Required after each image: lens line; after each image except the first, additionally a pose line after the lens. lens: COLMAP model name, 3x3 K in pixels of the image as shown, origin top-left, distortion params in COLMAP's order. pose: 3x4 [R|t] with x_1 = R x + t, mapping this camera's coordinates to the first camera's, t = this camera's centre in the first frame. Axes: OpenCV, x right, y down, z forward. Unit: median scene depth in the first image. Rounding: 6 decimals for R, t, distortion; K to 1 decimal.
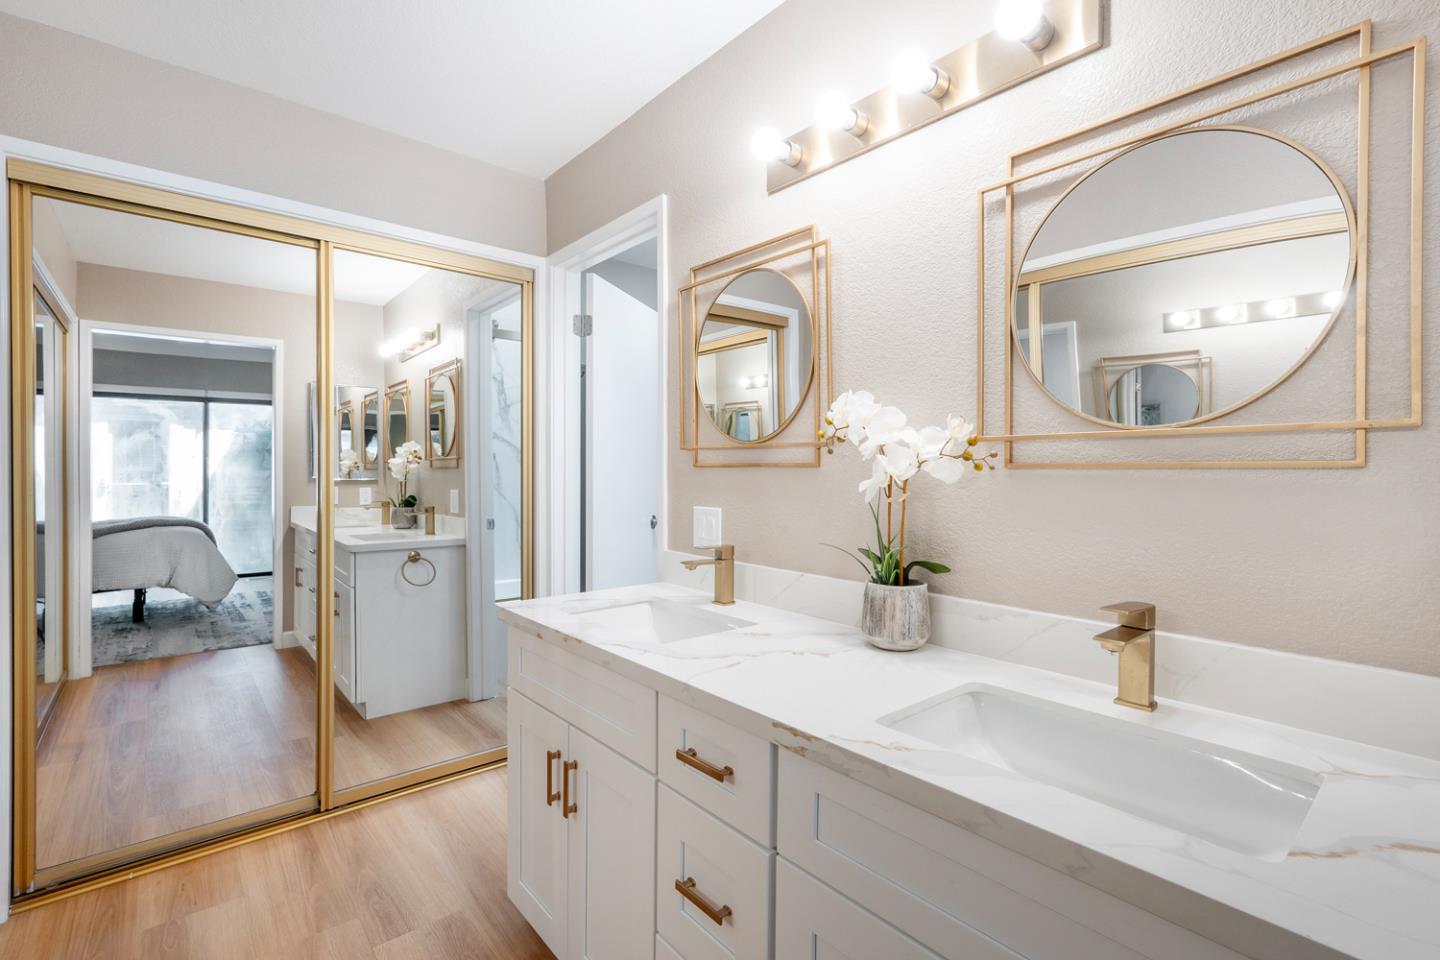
lens RADIAL K [[670.0, 0, 724.4], [0, 670.0, 478.3], [0, 0, 1]] dist [-0.010509, 0.000088]
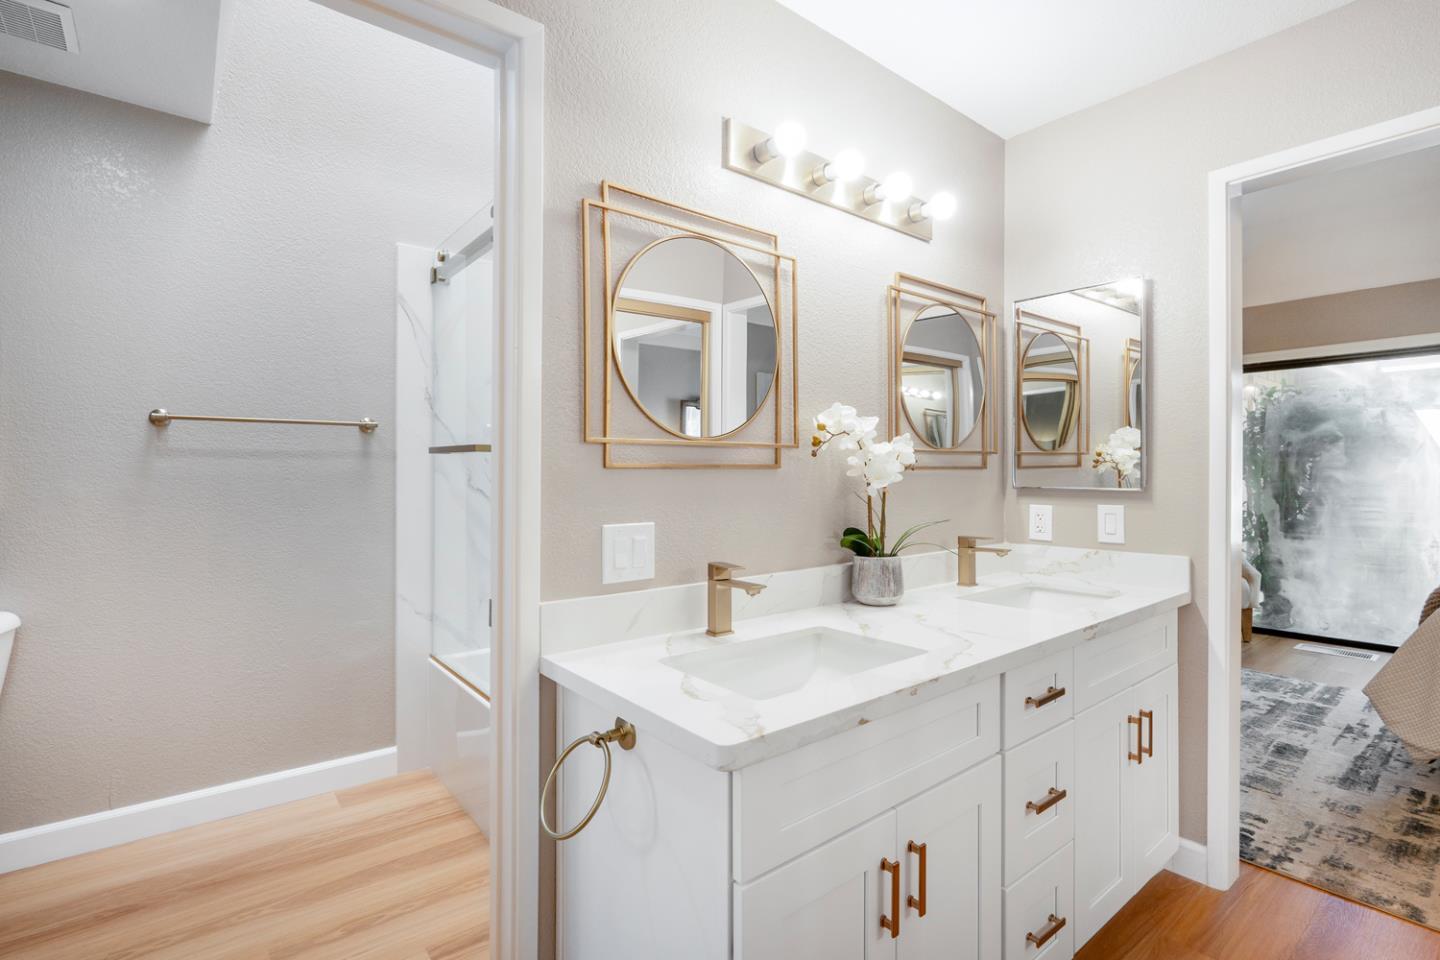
lens RADIAL K [[670.0, 0, 722.8], [0, 670.0, 467.7], [0, 0, 1]] dist [-0.010509, 0.000088]
pose [[0.027844, 0.001758, 0.999611, -0.903403], [0.021859, 0.999758, -0.002368, -0.017112], [-0.999373, 0.021916, 0.027799, 1.061481]]
